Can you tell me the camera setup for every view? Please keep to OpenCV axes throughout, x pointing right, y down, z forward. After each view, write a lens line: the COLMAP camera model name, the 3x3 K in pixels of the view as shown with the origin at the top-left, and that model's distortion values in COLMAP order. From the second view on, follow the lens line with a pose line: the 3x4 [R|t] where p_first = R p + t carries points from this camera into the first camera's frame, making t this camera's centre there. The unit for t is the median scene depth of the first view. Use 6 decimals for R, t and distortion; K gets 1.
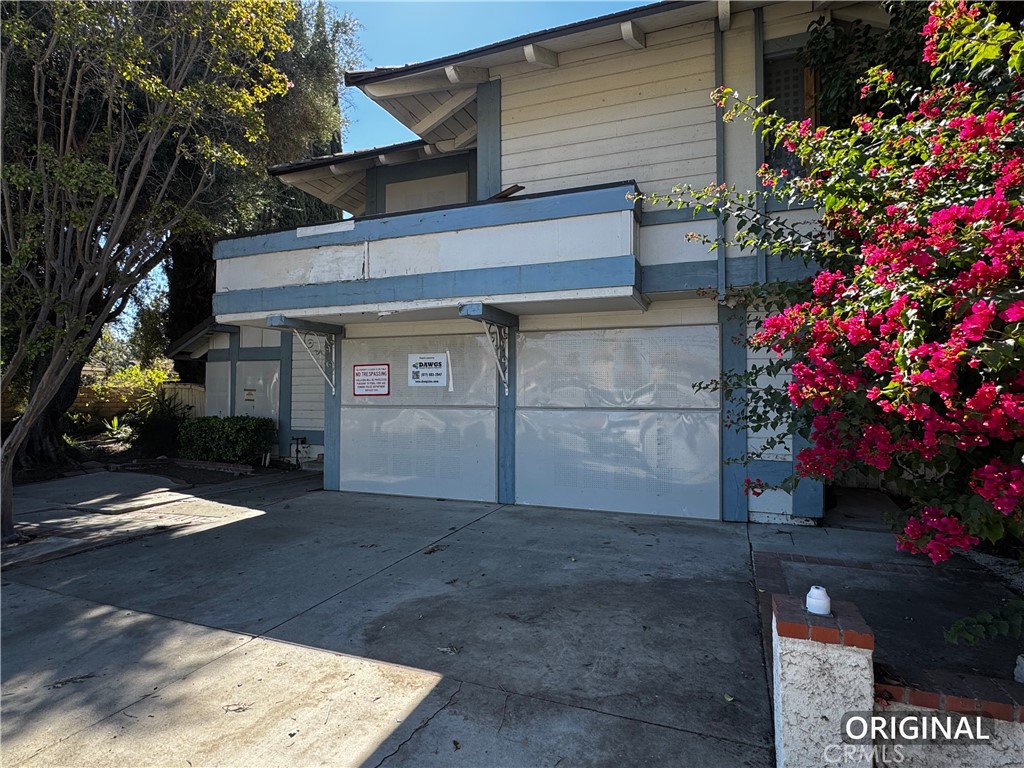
lens RADIAL K [[569.4, 0, 511.2], [0, 569.4, 383.2], [0, 0, 1]] dist [-0.002483, -0.001294]
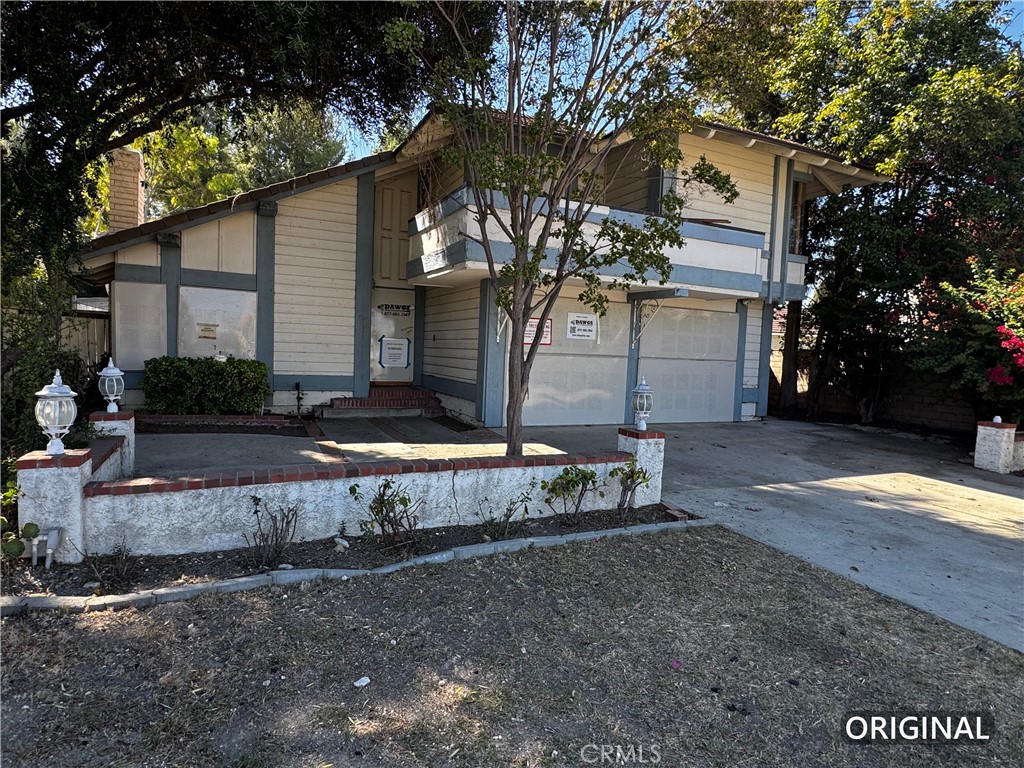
lens RADIAL K [[569.4, 0, 512.8], [0, 569.4, 383.0], [0, 0, 1]] dist [-0.002483, -0.001294]
pose [[0.688366, -0.016611, 0.725173, -1.174538], [-0.055539, 0.995596, 0.075526, 0.015071], [-0.723234, -0.092265, 0.684412, 0.222144]]
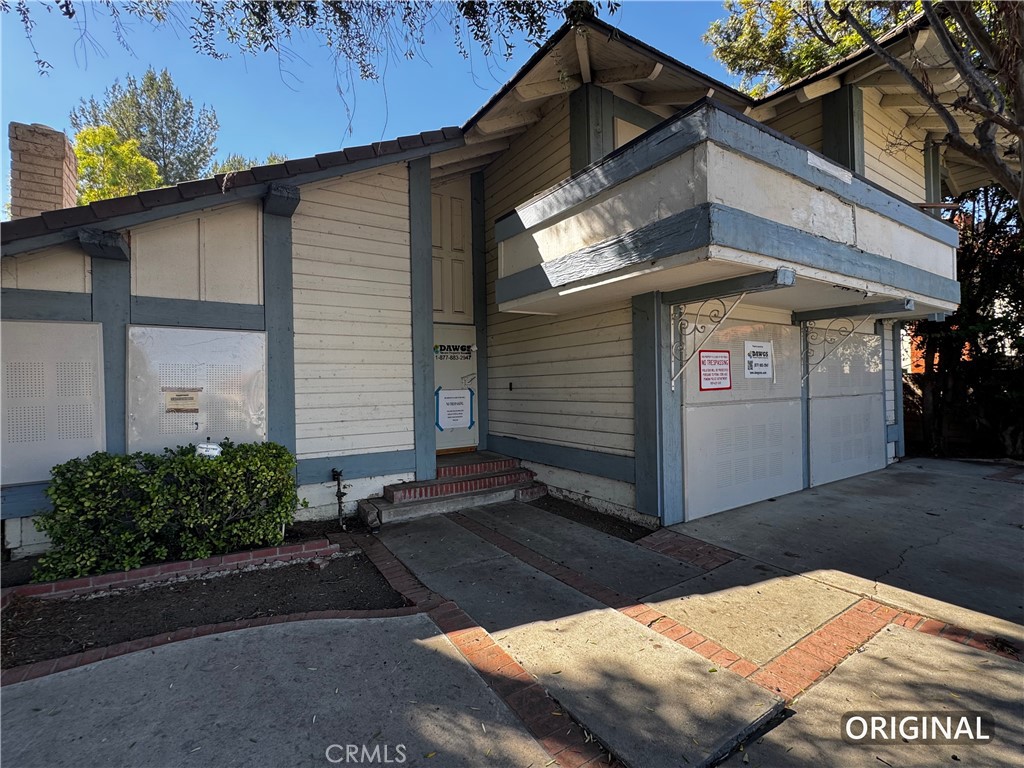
lens RADIAL K [[461.6, 0, 511.8], [0, 461.6, 381.6], [0, 0, 1]] dist [-0.001526, 0.000130]
pose [[0.589511, -0.006007, 0.807738, -0.958838], [0.000714, 0.999976, 0.006915, 0.005717], [-0.807760, -0.003500, 0.589501, 0.876477]]
